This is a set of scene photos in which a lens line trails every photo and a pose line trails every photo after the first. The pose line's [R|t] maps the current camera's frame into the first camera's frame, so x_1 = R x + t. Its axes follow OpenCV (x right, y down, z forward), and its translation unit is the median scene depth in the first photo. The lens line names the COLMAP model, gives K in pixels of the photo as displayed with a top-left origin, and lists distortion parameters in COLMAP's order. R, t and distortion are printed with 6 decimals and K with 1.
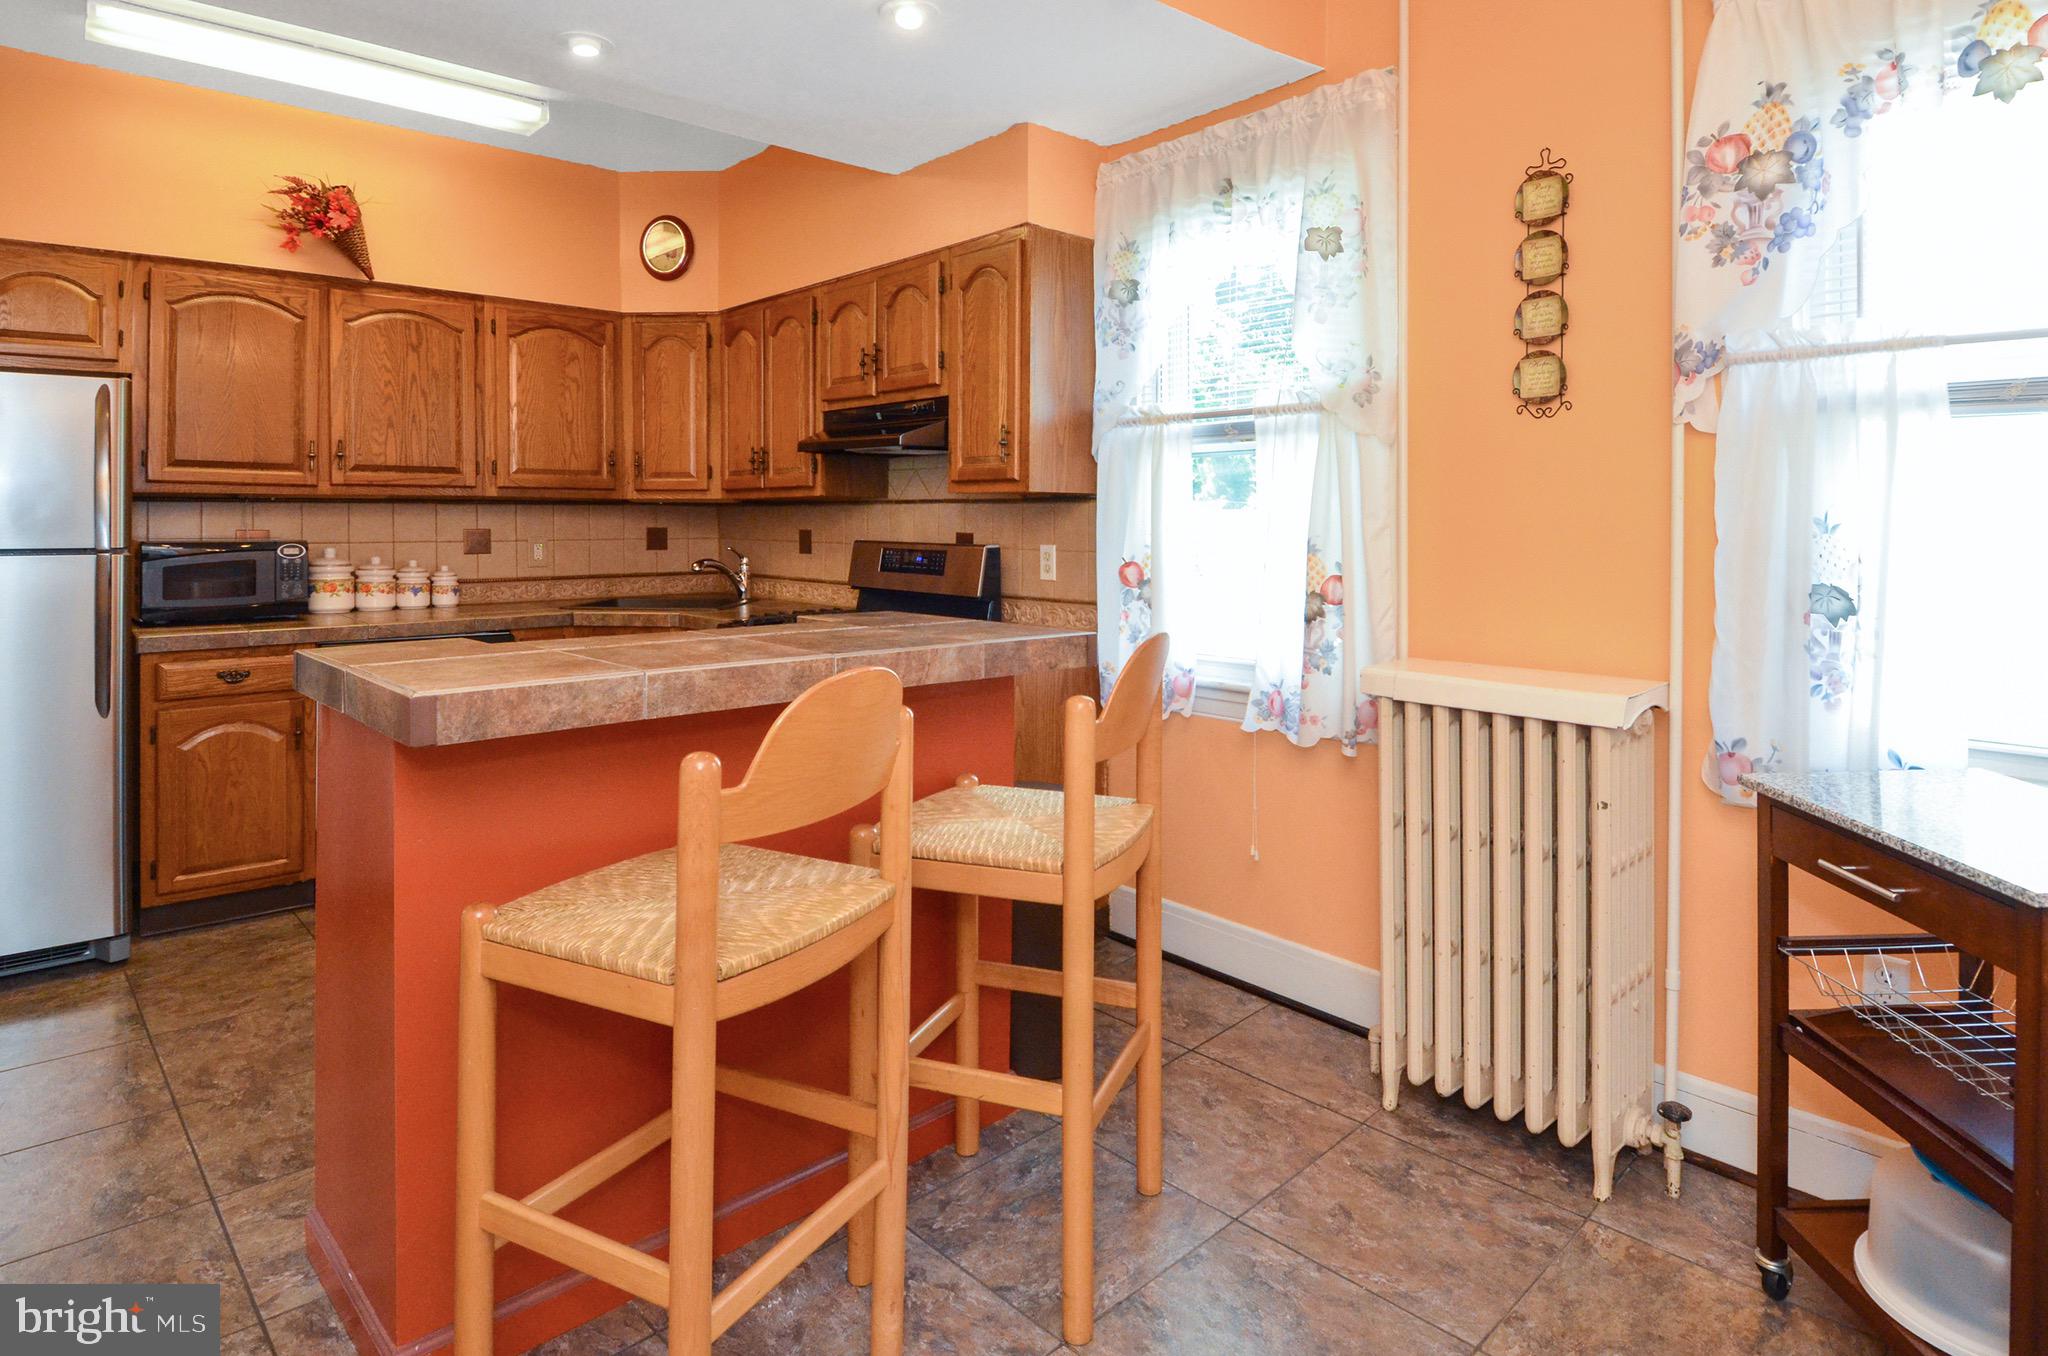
lens RADIAL K [[1134.1, 0, 1014.1], [0, 1134.1, 530.1], [0, 0, 1]] dist [0.001083, -0.023767]
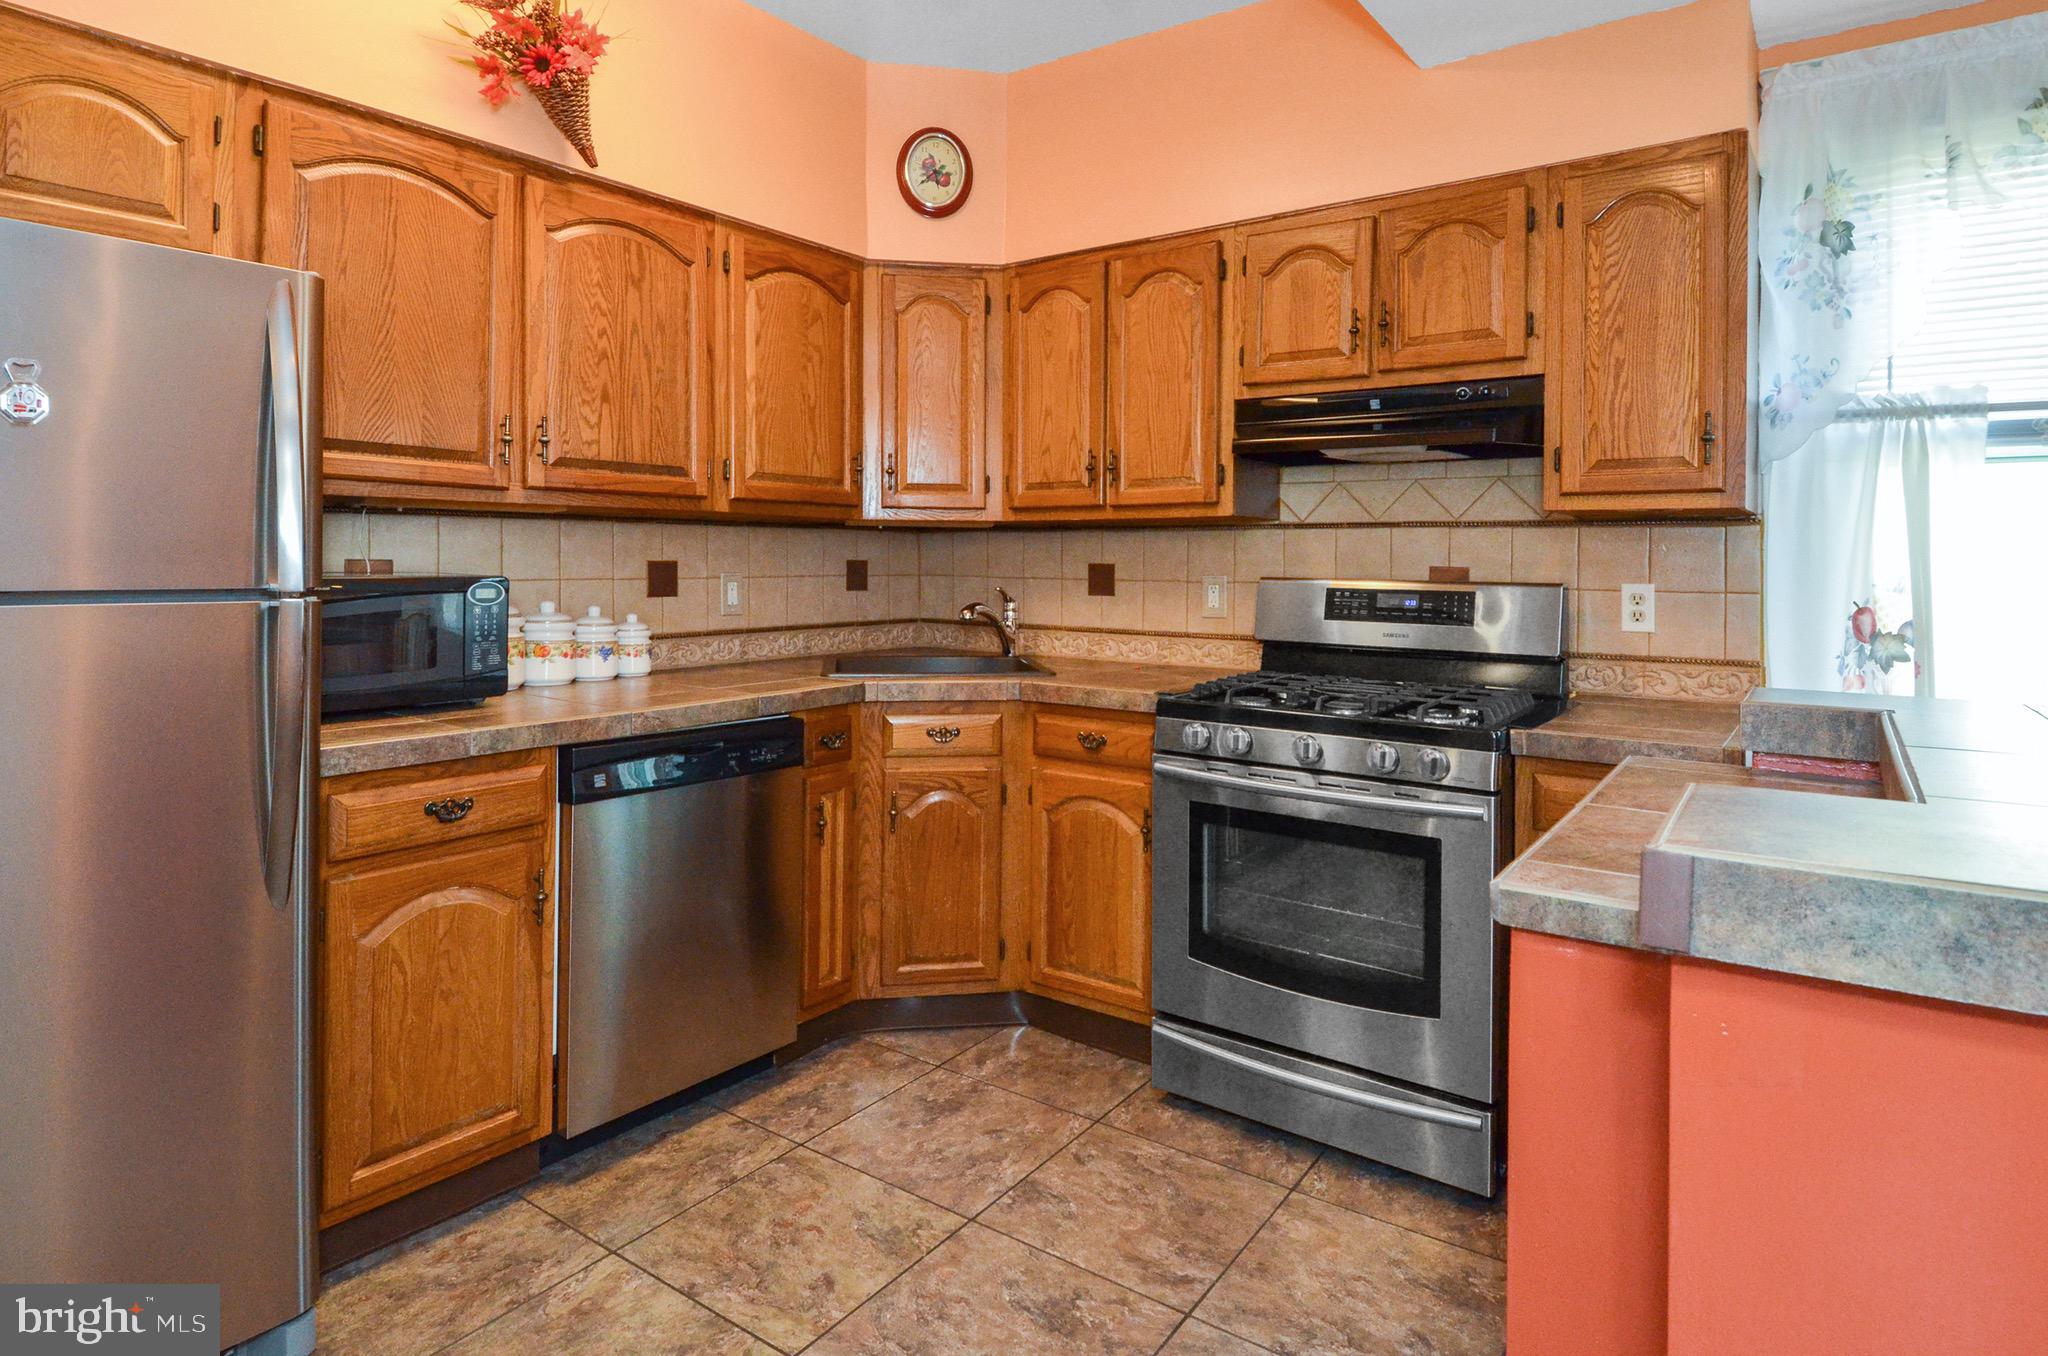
lens RADIAL K [[1137.1, 0, 1024.3], [0, 1137.1, 562.1], [0, 0, 1]] dist [0.002327, -0.021452]
pose [[0.978963, 0.004649, 0.203986, -0.475620], [-0.003315, 0.999971, -0.006878, 0.004866], [-0.204012, 0.006057, 0.978950, 0.335468]]
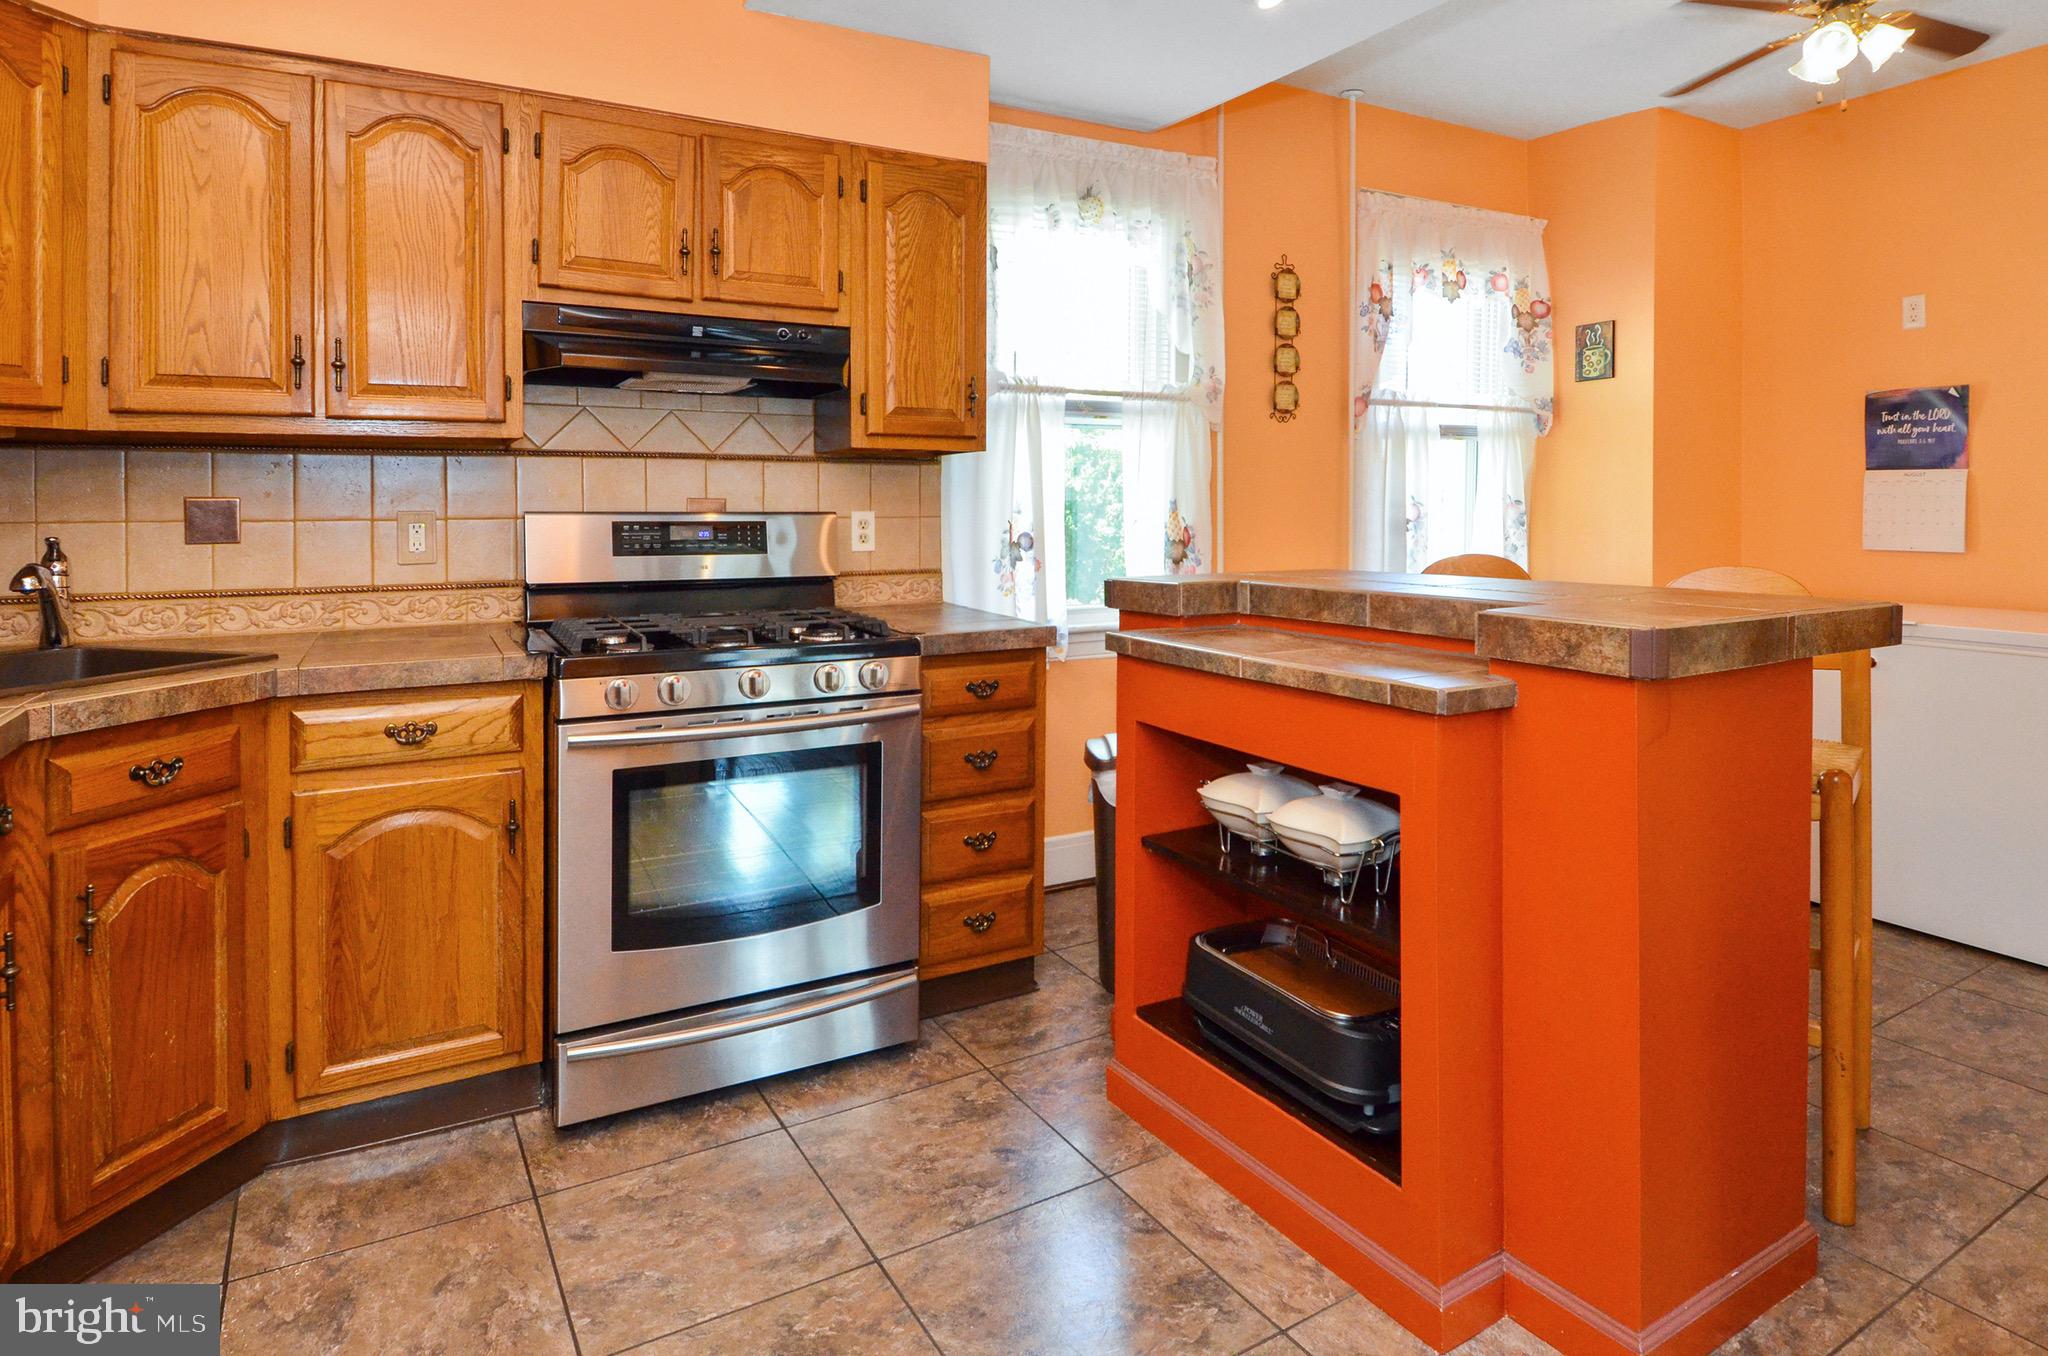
lens RADIAL K [[1153.5, 0, 1021.4], [0, 1153.5, 529.9], [0, 0, 1]] dist [0.018290, -0.023366]
pose [[0.208219, -0.024704, 0.977770, -0.768038], [0.011404, 0.999674, 0.022829, 0.007789], [-0.978016, 0.006397, 0.208432, 0.645214]]
